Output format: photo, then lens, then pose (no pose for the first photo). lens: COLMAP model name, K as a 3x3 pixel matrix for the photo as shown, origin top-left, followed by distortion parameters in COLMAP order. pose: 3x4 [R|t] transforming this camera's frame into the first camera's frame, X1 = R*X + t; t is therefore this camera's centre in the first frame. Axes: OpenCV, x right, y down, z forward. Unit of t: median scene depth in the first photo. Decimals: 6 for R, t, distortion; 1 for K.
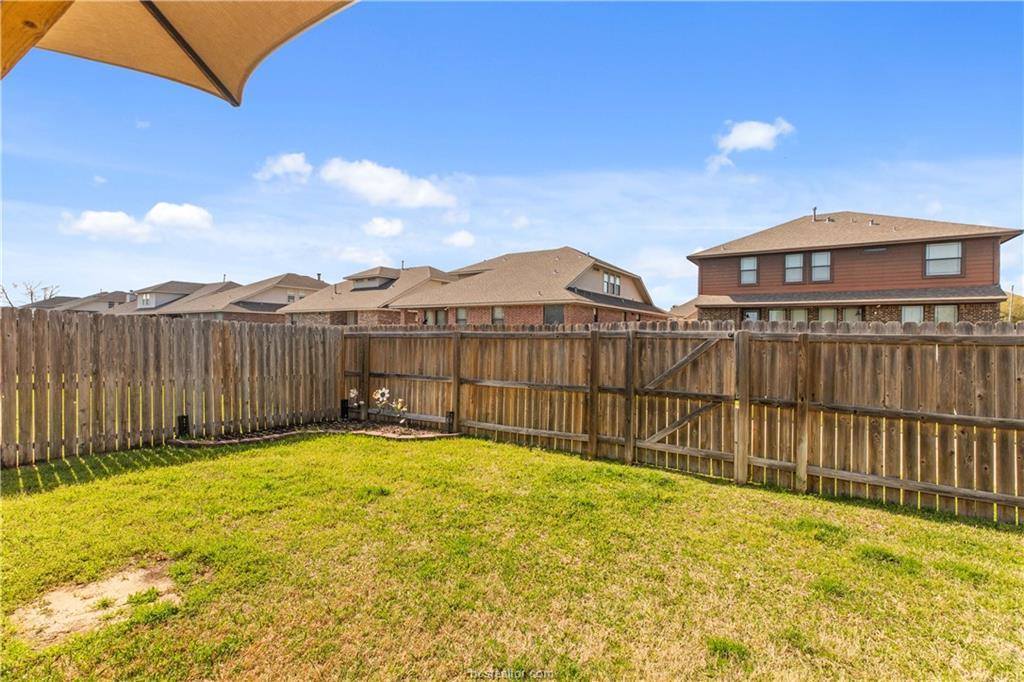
lens RADIAL K [[462.3, 0, 508.5], [0, 462.3, 333.6], [0, 0, 1]] dist [0.004813, 0.001601]
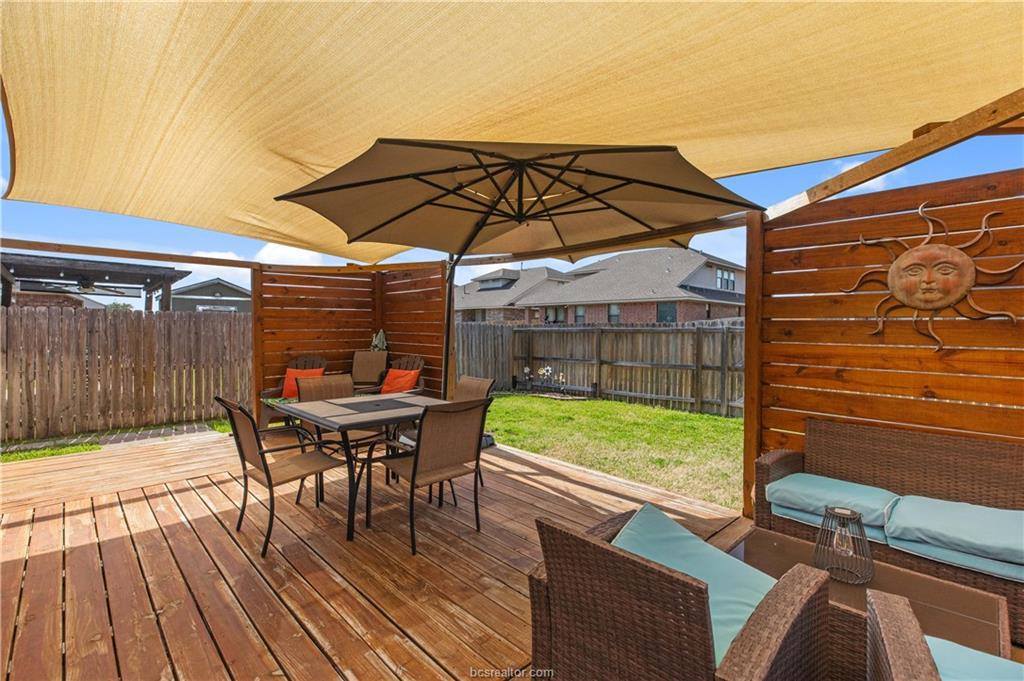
lens RADIAL K [[462.3, 0, 513.8], [0, 462.3, 330.7], [0, 0, 1]] dist [0.004813, 0.001601]
pose [[0.976236, -0.003167, -0.216688, -0.059426], [0.004340, 0.999978, 0.004938, -0.003711], [0.216668, -0.005761, 0.976228, -0.480028]]
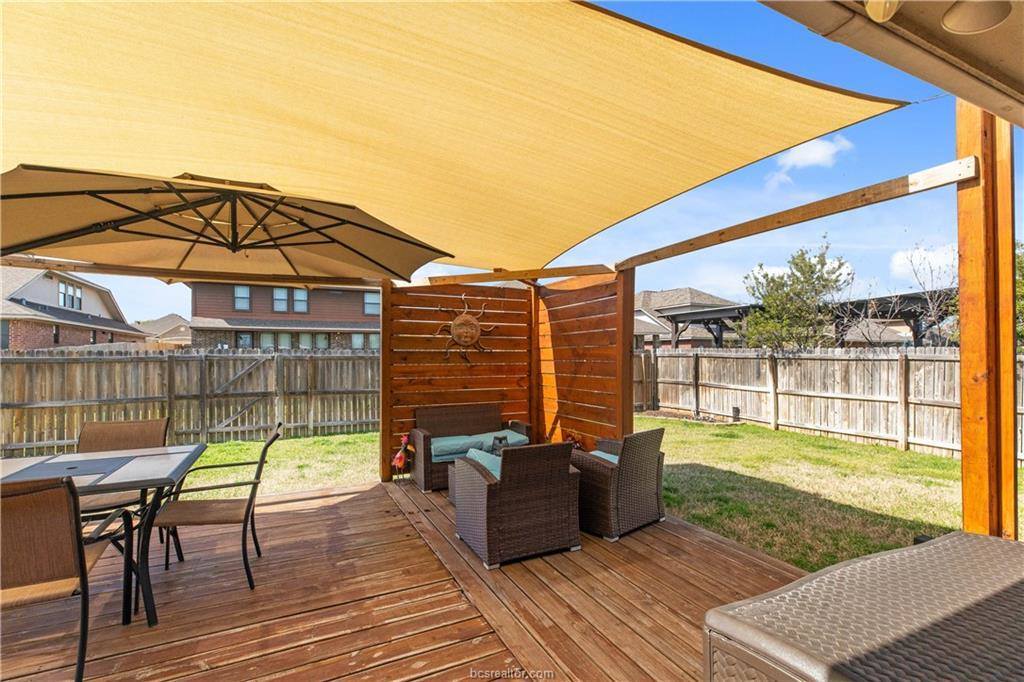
lens RADIAL K [[462.3, 0, 511.4], [0, 462.3, 352.3], [0, 0, 1]] dist [0.004813, 0.001601]
pose [[0.511792, -0.007792, 0.859074, -0.416973], [0.009086, 0.999952, 0.003656, -0.008954], [-0.859061, 0.005934, 0.511838, -0.499670]]
